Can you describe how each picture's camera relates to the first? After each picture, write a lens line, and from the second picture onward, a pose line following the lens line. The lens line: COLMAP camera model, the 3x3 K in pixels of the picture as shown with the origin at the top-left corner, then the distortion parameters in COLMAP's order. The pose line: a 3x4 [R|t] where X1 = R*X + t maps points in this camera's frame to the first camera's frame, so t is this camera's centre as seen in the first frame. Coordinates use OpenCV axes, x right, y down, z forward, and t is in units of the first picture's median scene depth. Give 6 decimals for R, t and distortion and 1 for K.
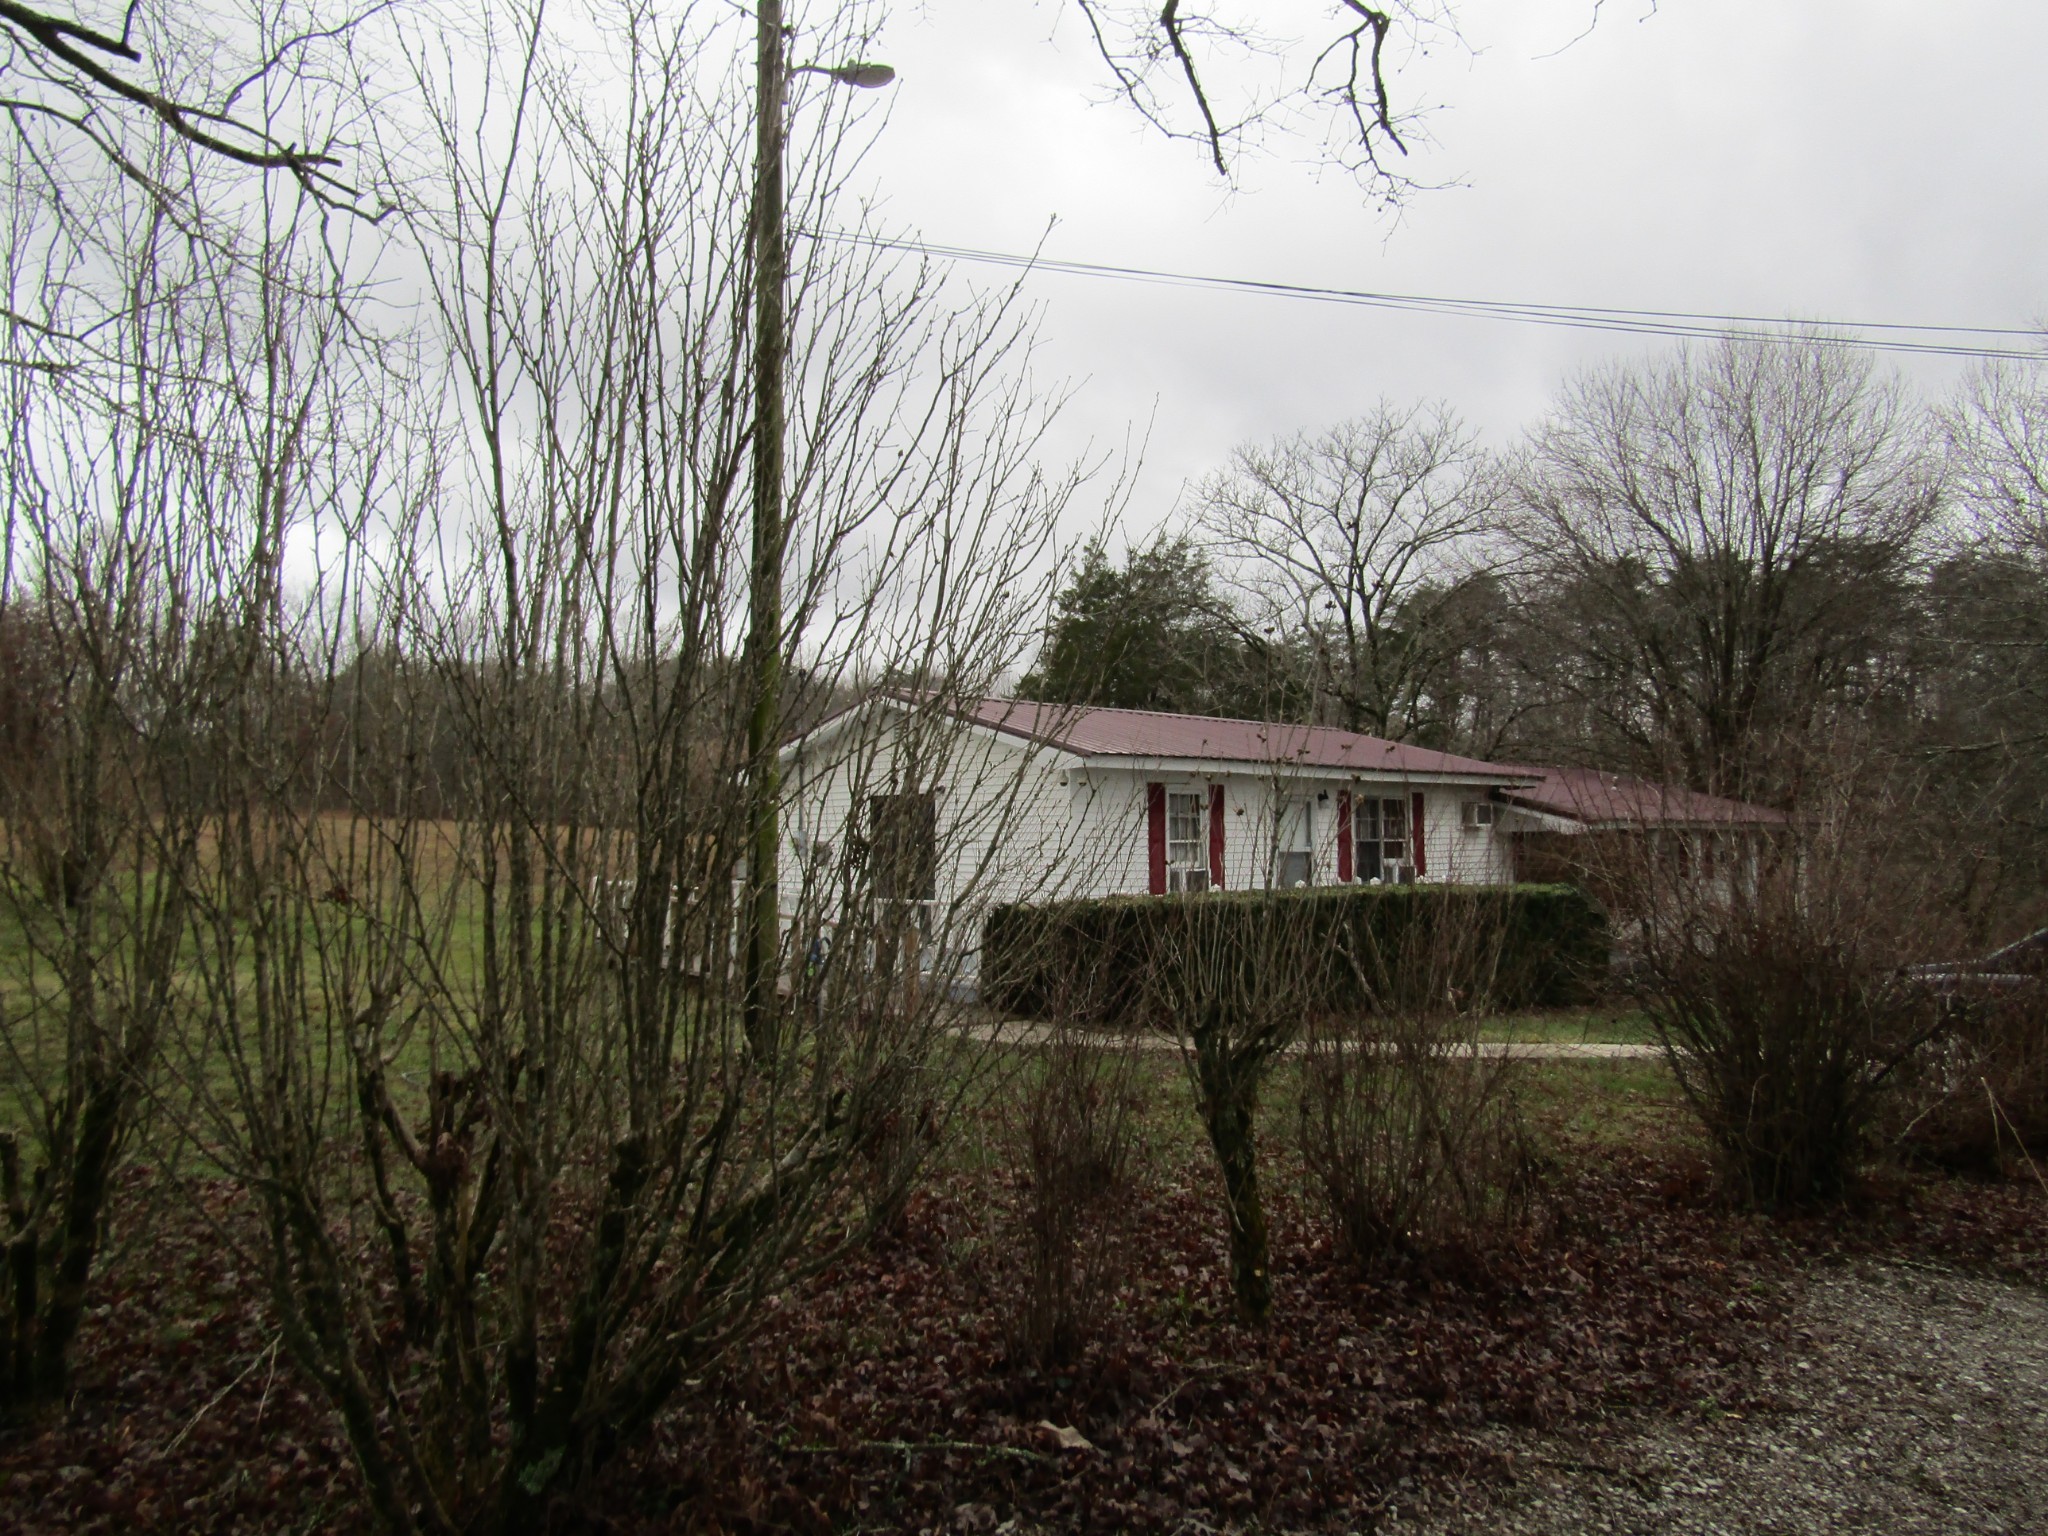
lens RADIAL K [[1457.7, 0, 1013.5], [0, 1457.7, 770.7], [0, 0, 1]] dist [-0.006565, -0.000517]
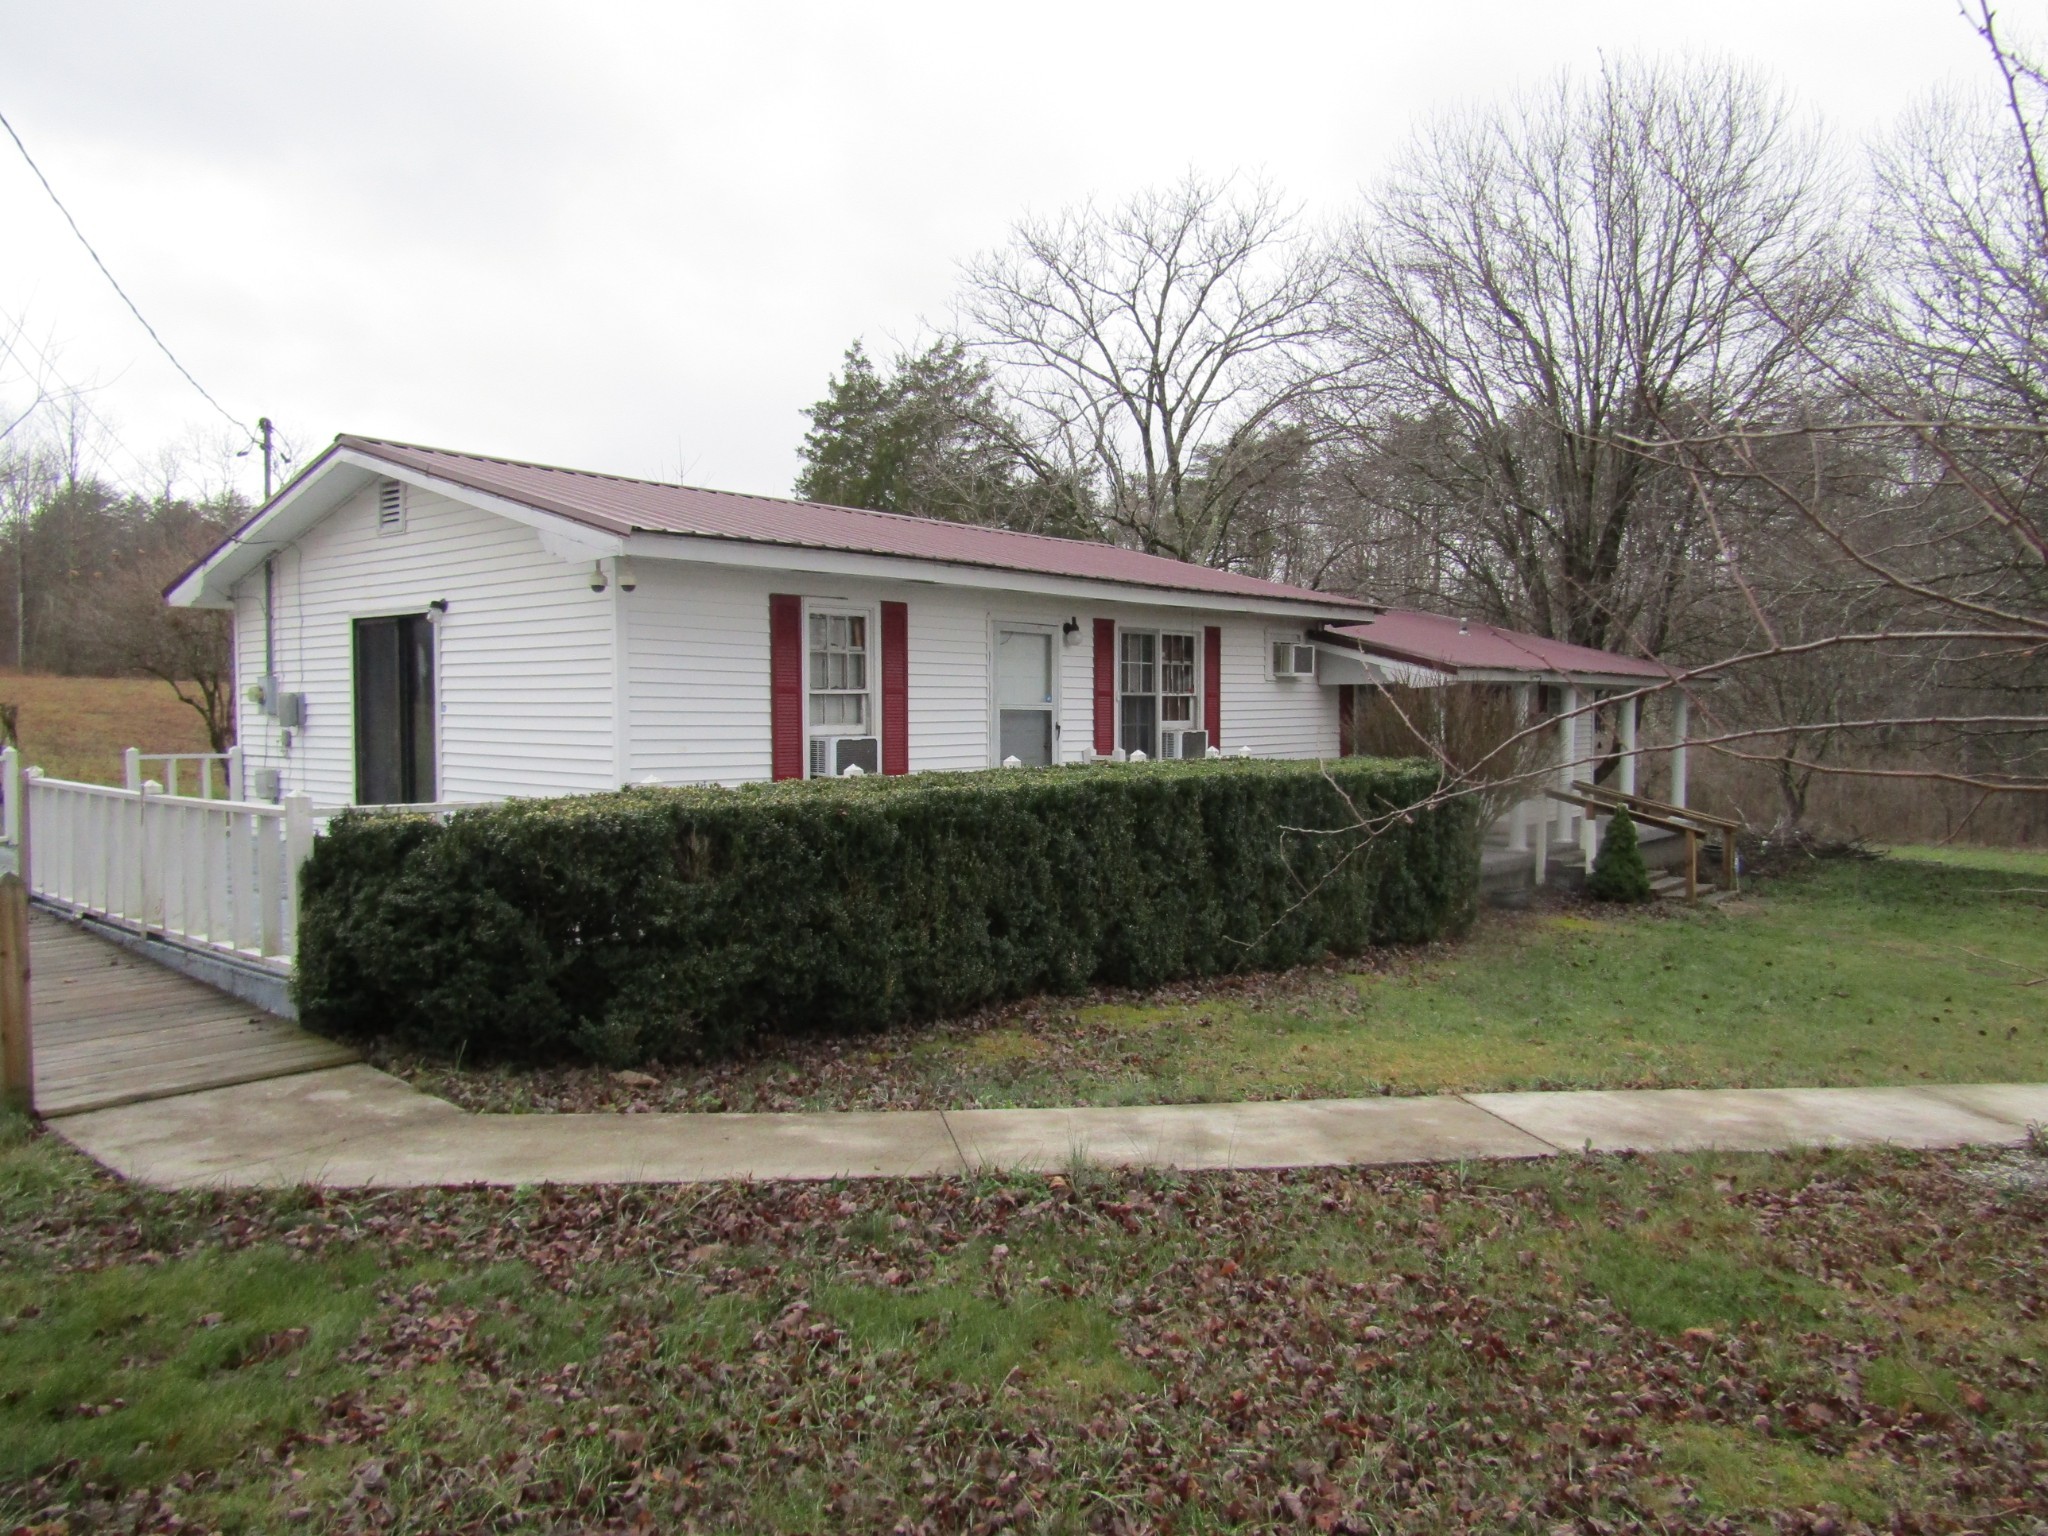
lens RADIAL K [[1457.7, 0, 1011.7], [0, 1457.7, 772.9], [0, 0, 1]] dist [-0.006565, -0.000517]
pose [[0.992353, -0.000995, 0.123430, 0.049347], [-0.010802, 0.995431, 0.094873, 0.010052], [-0.122961, -0.095481, 0.987808, 0.162511]]
